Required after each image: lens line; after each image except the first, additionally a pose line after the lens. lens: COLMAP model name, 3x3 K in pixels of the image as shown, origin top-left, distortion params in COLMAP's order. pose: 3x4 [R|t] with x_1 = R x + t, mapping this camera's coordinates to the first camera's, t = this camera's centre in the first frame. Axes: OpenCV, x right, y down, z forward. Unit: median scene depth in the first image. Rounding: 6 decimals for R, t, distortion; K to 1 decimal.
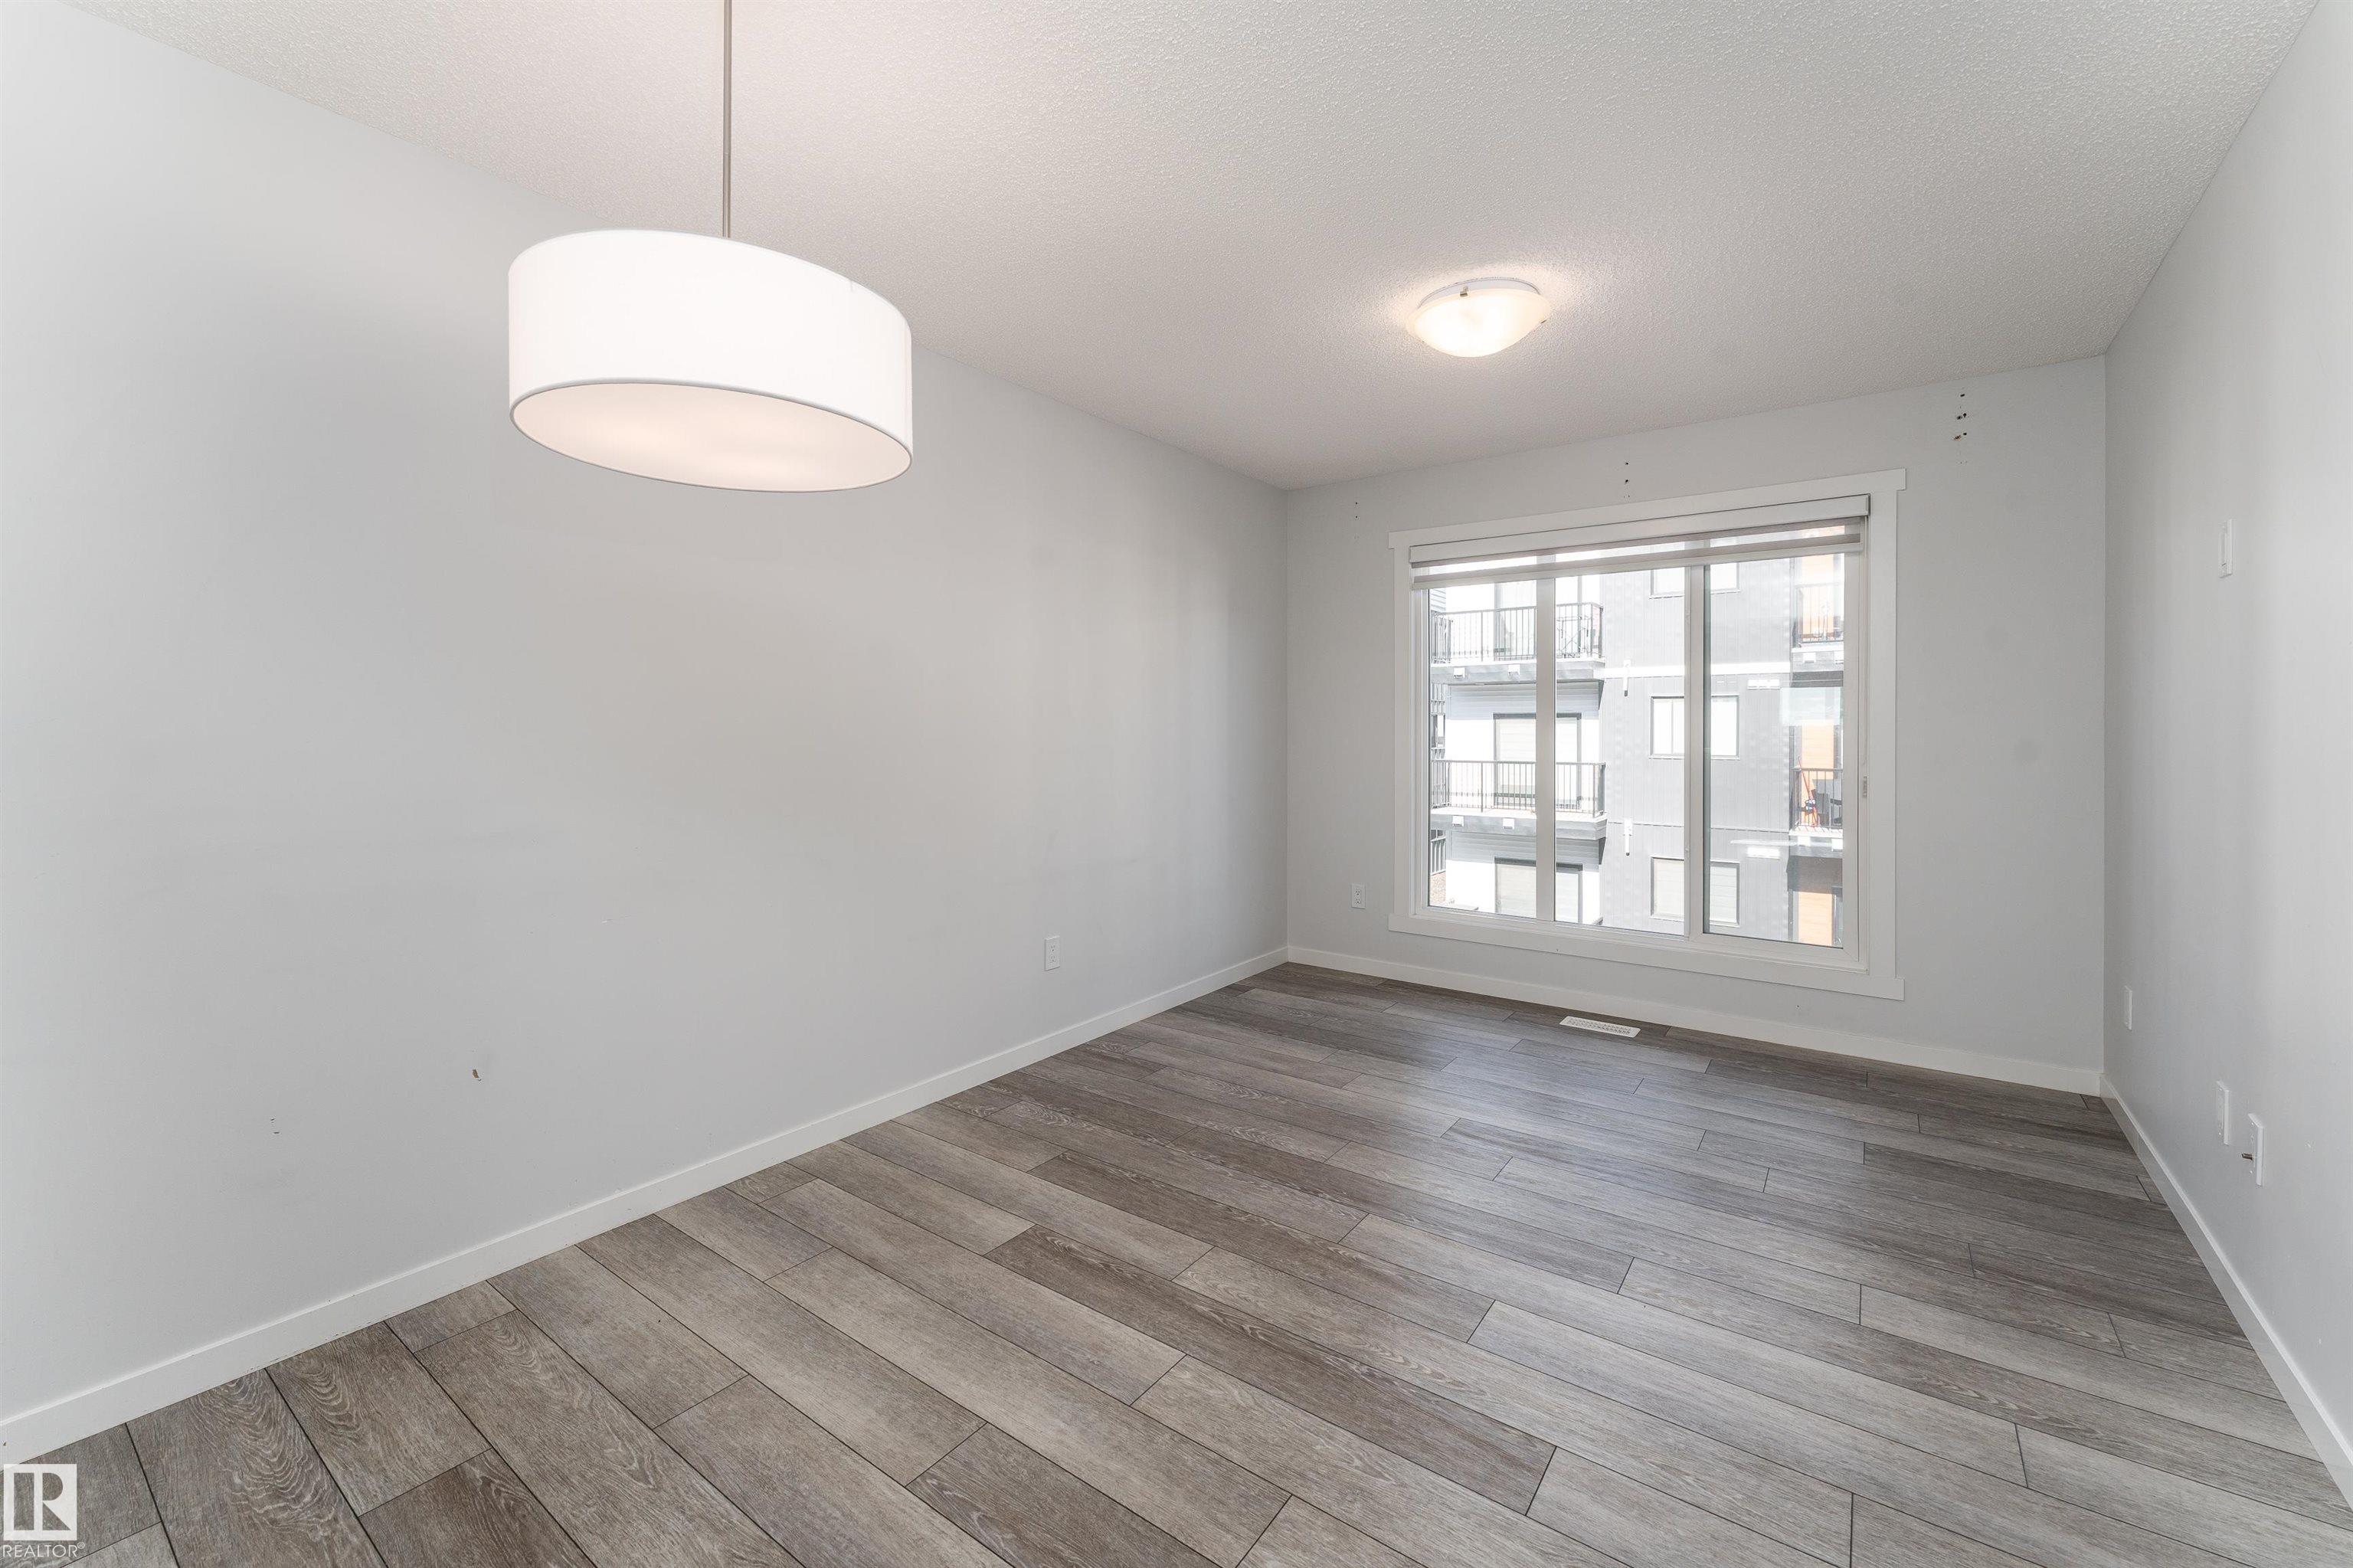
lens RADIAL K [[960.3, 0, 1206.9], [0, 960.3, 730.4], [0, 0, 1]] dist [-0.001817, -0.000065]
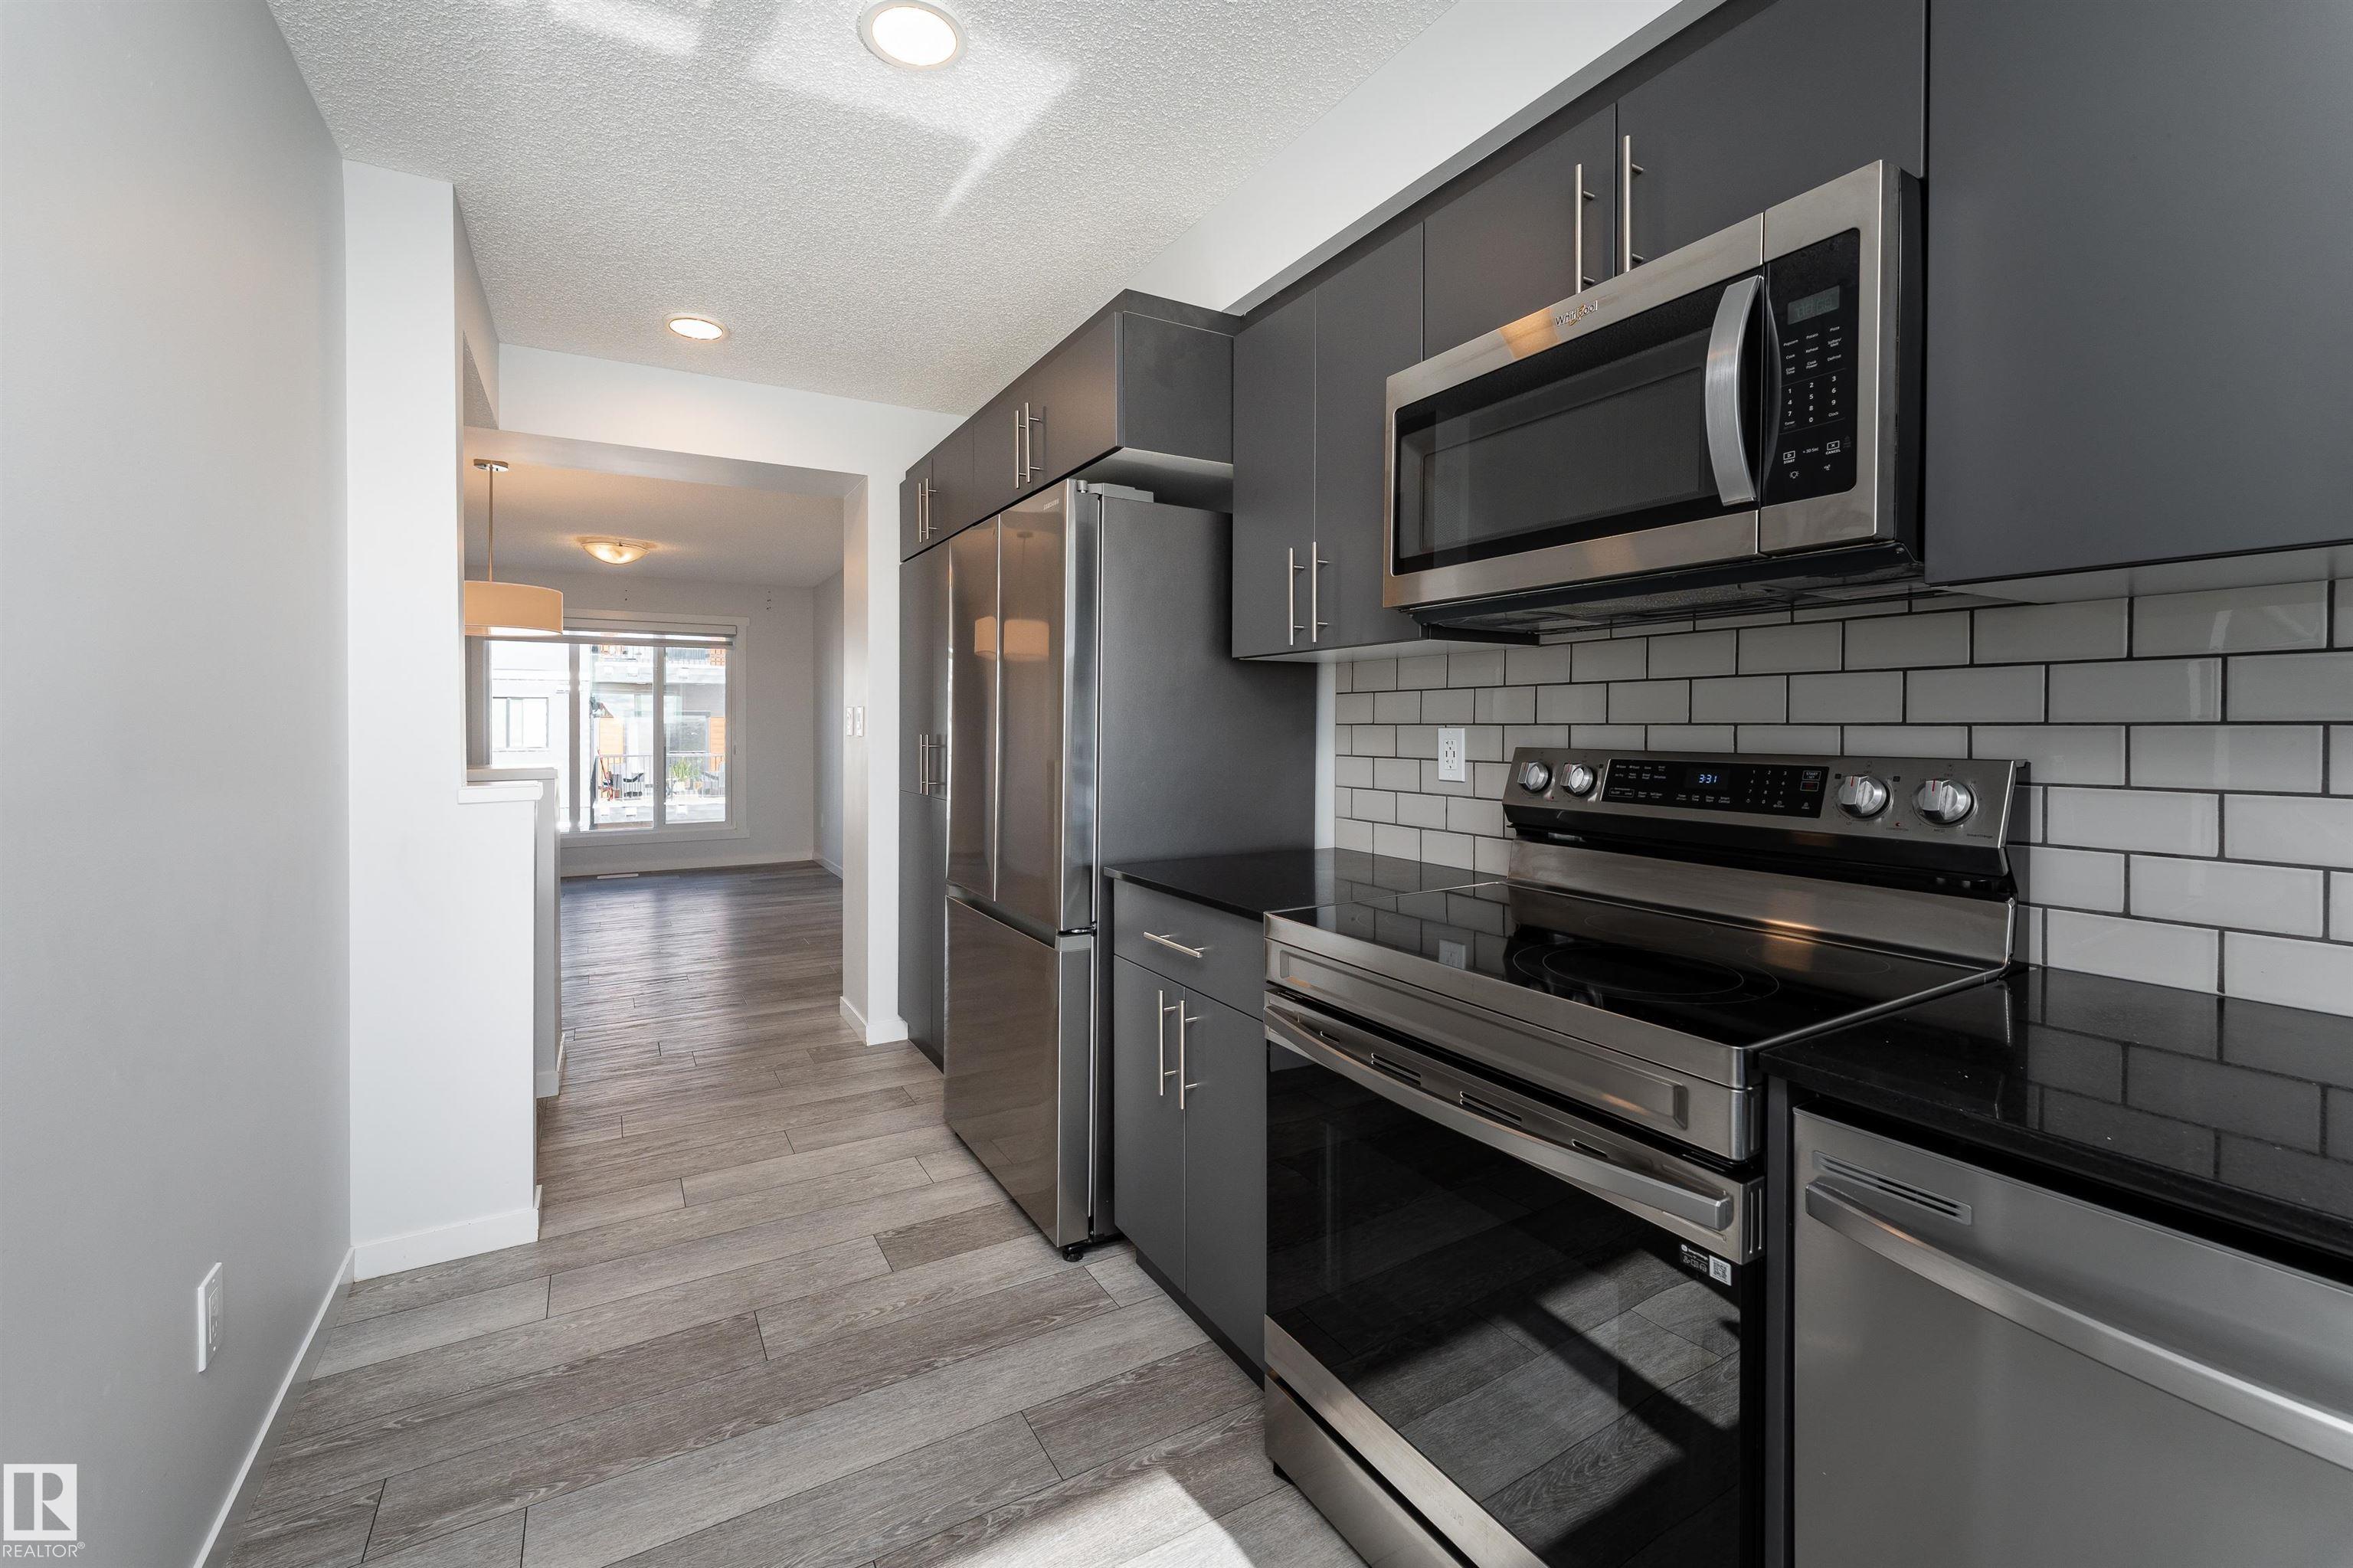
lens RADIAL K [[961.4, 0, 1131.0], [0, 961.4, 738.6], [0, 0, 1]] dist [-0.000114, 0.000039]
pose [[0.439114, -0.013502, 0.898330, -1.550056], [0.001713, 0.999898, 0.014191, -0.002529], [-0.898430, -0.004692, 0.439092, -1.396604]]
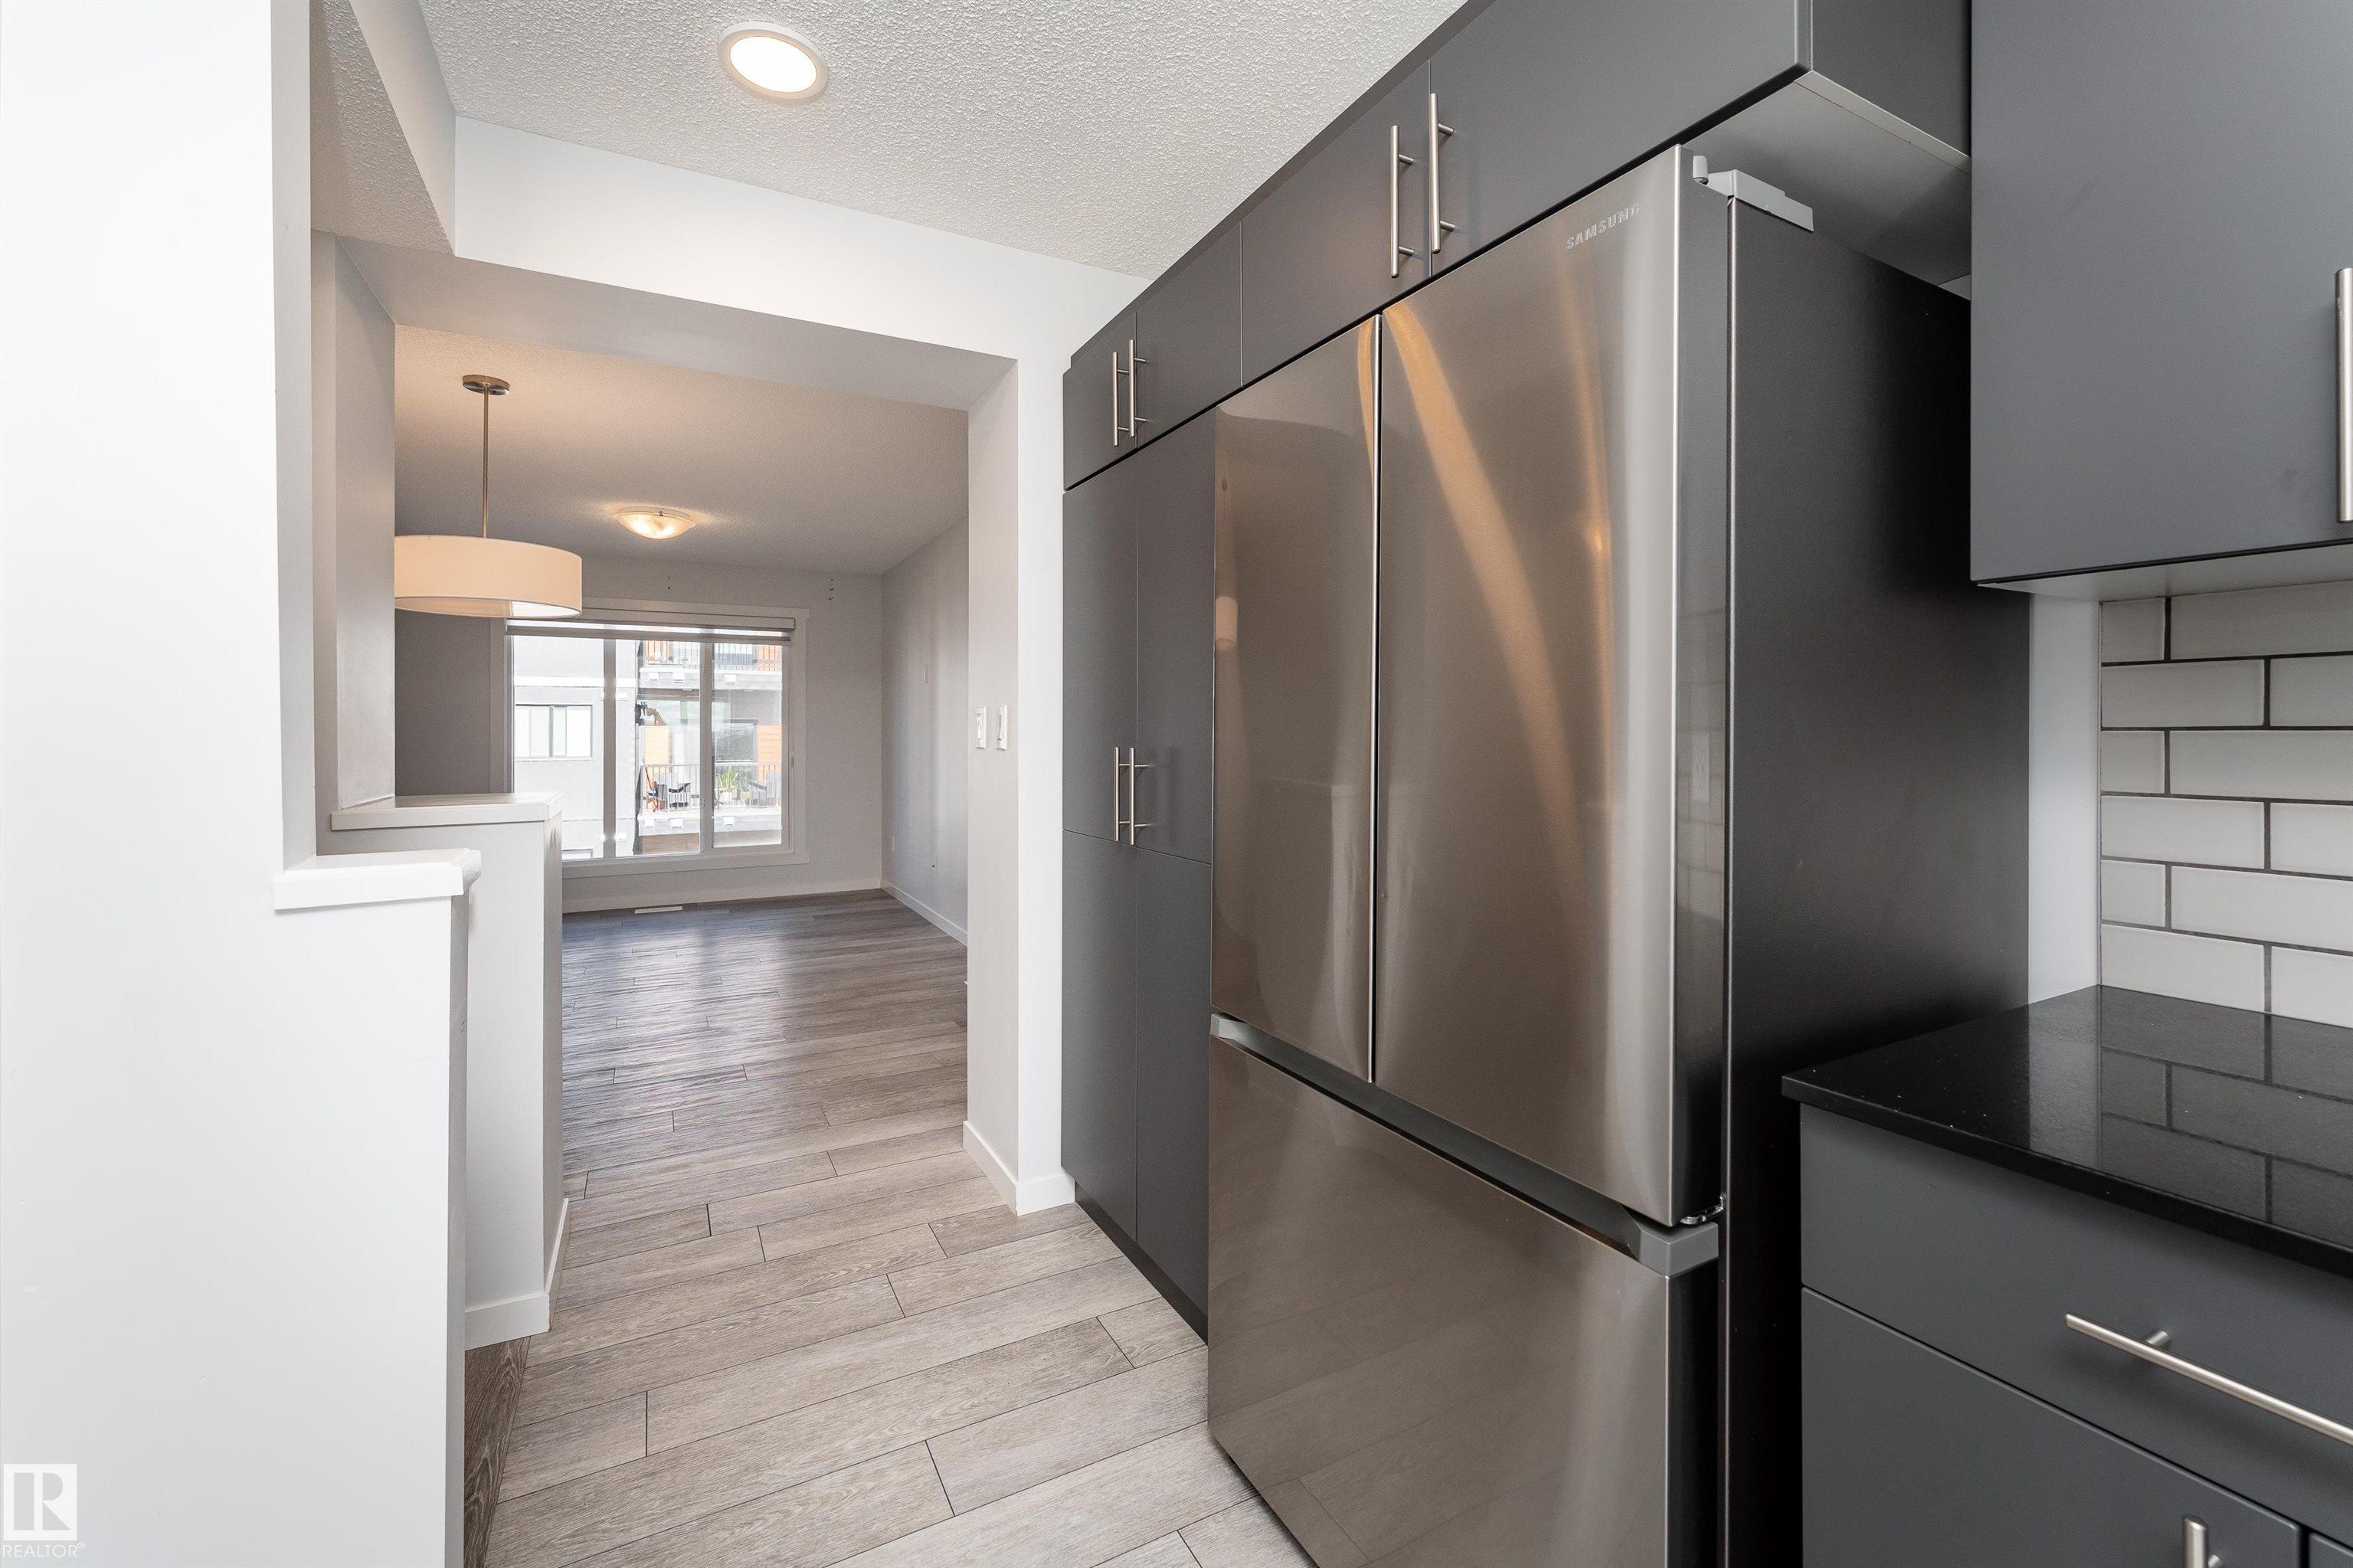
lens RADIAL K [[938.0, 0, 1137.6], [0, 938.0, 742.1], [0, 0, 1]] dist [-0.000695, -0.000008]
pose [[0.461056, -0.009277, 0.887323, -1.153655], [0.001703, 0.999953, 0.009570, -0.002426], [-0.887370, -0.002901, 0.461050, -0.881005]]
